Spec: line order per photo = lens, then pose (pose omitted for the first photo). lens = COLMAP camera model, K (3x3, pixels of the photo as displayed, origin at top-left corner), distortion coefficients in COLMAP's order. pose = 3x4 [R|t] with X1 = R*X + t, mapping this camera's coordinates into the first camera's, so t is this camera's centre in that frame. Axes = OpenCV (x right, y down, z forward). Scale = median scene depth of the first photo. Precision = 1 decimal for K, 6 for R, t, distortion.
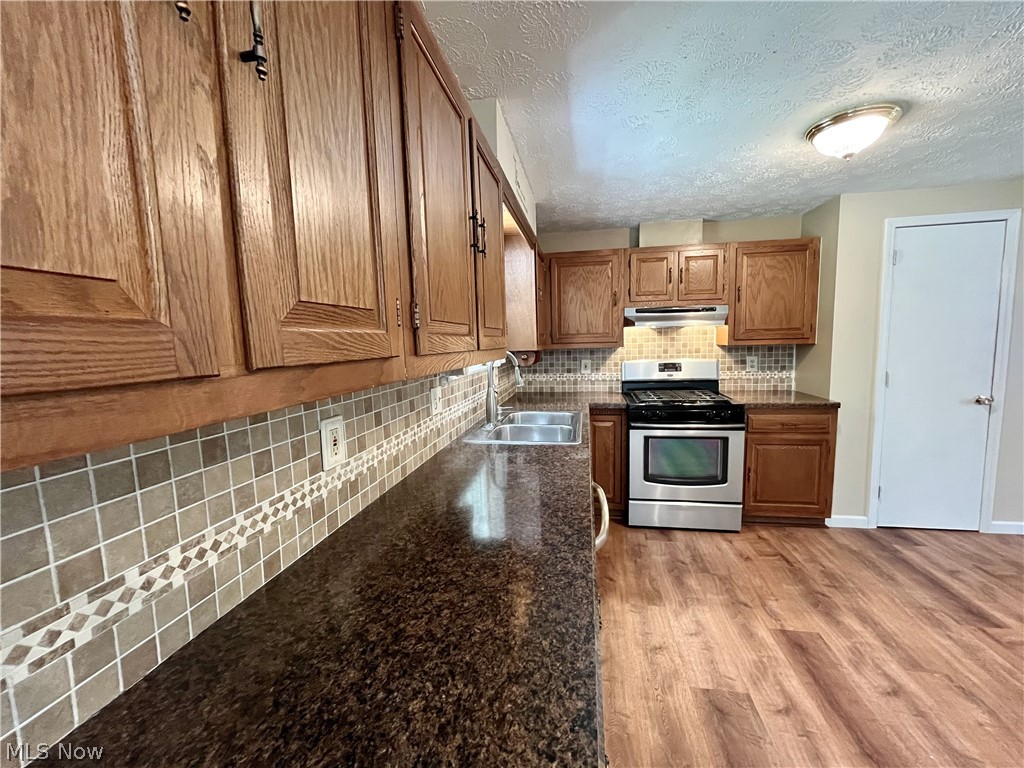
lens RADIAL K [[417.7, 0, 520.3], [0, 417.7, 381.7], [0, 0, 1]] dist [-0.002177, 0.000193]
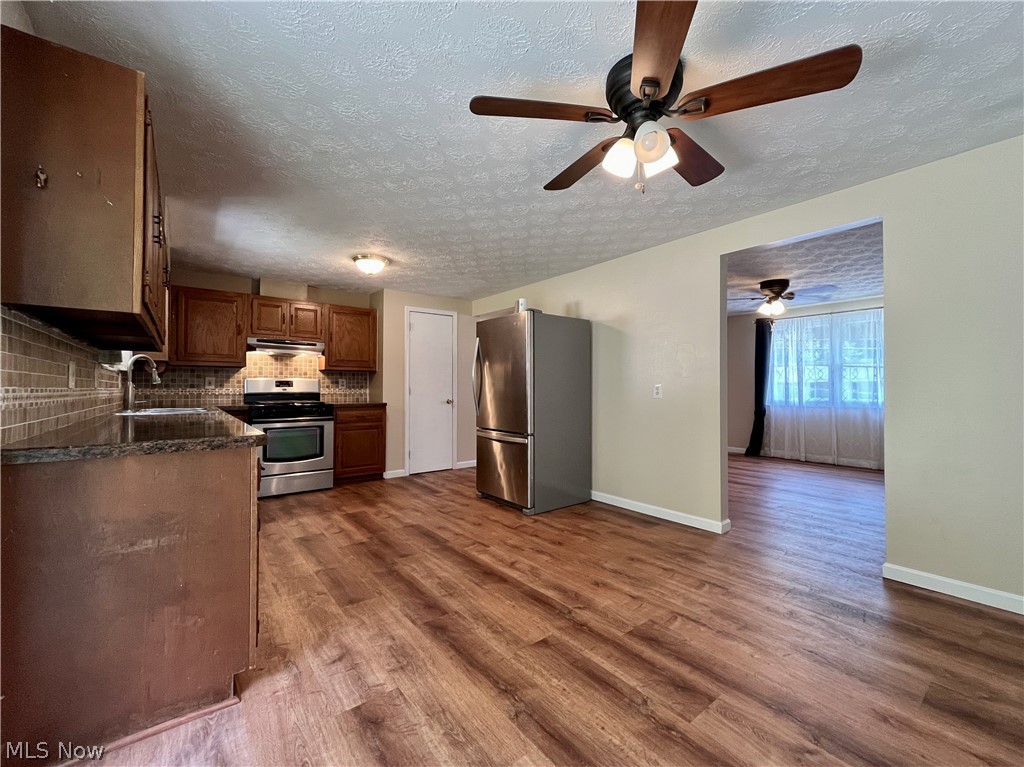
lens RADIAL K [[417.7, 0, 510.4], [0, 417.7, 386.3], [0, 0, 1]] dist [-0.002177, 0.000193]
pose [[0.682275, 0.030967, 0.730439, -0.155266], [0.050829, 0.994676, -0.089646, 0.149564], [-0.729326, 0.098291, 0.677069, -0.532053]]
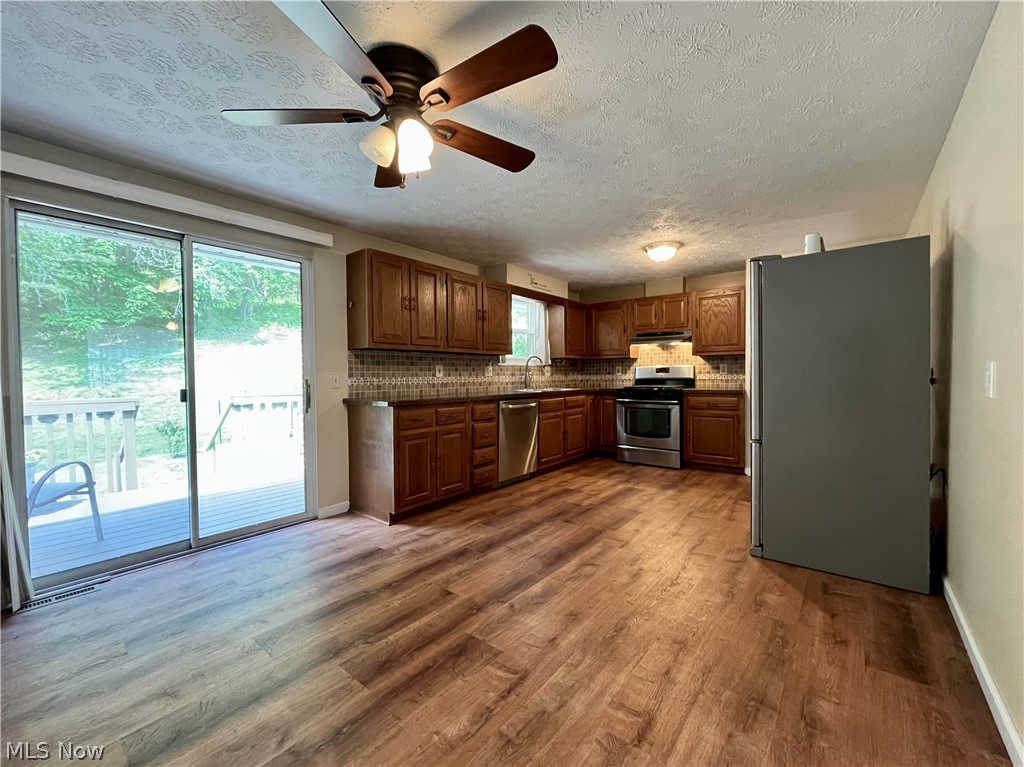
lens RADIAL K [[417.7, 0, 521.0], [0, 417.7, 385.1], [0, 0, 1]] dist [-0.002177, 0.000193]
pose [[0.879116, 0.029643, -0.475685, 0.705687], [-0.058938, 0.997165, -0.046783, 0.138771], [0.472950, 0.069164, 0.878371, -0.700768]]
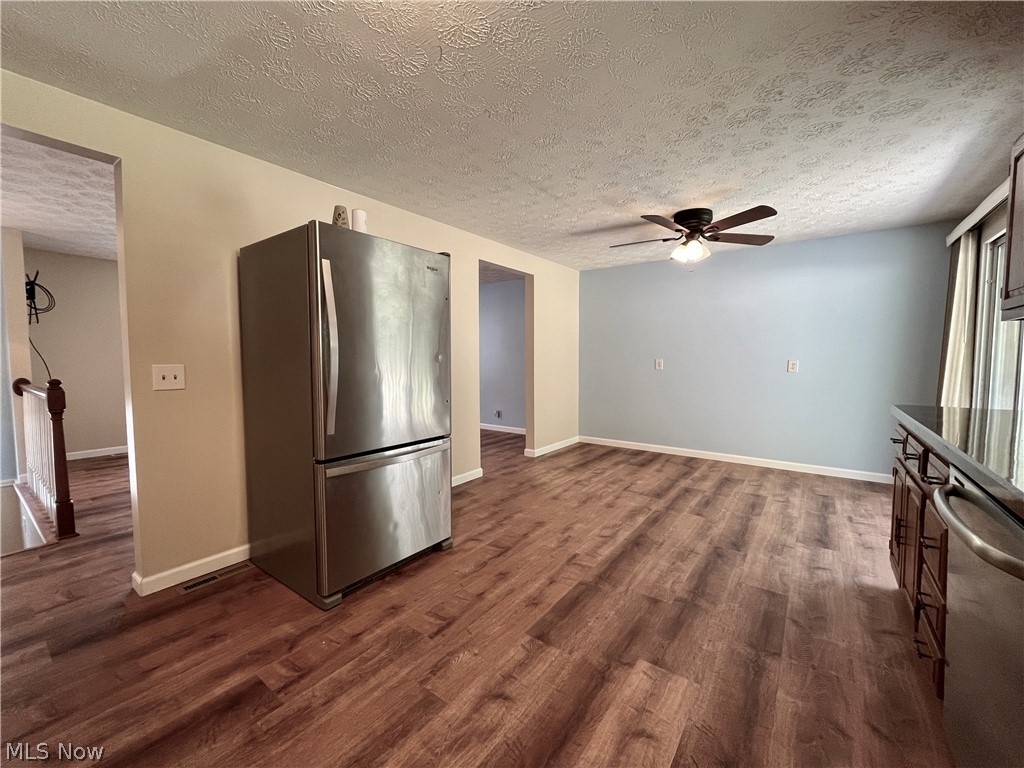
lens RADIAL K [[417.7, 0, 506.7], [0, 417.7, 382.8], [0, 0, 1]] dist [-0.002177, 0.000193]
pose [[-0.884110, 0.000220, 0.467278, 0.237846], [0.070072, 0.988755, 0.132115, -0.021841], [-0.461994, 0.149547, -0.874184, 0.866638]]
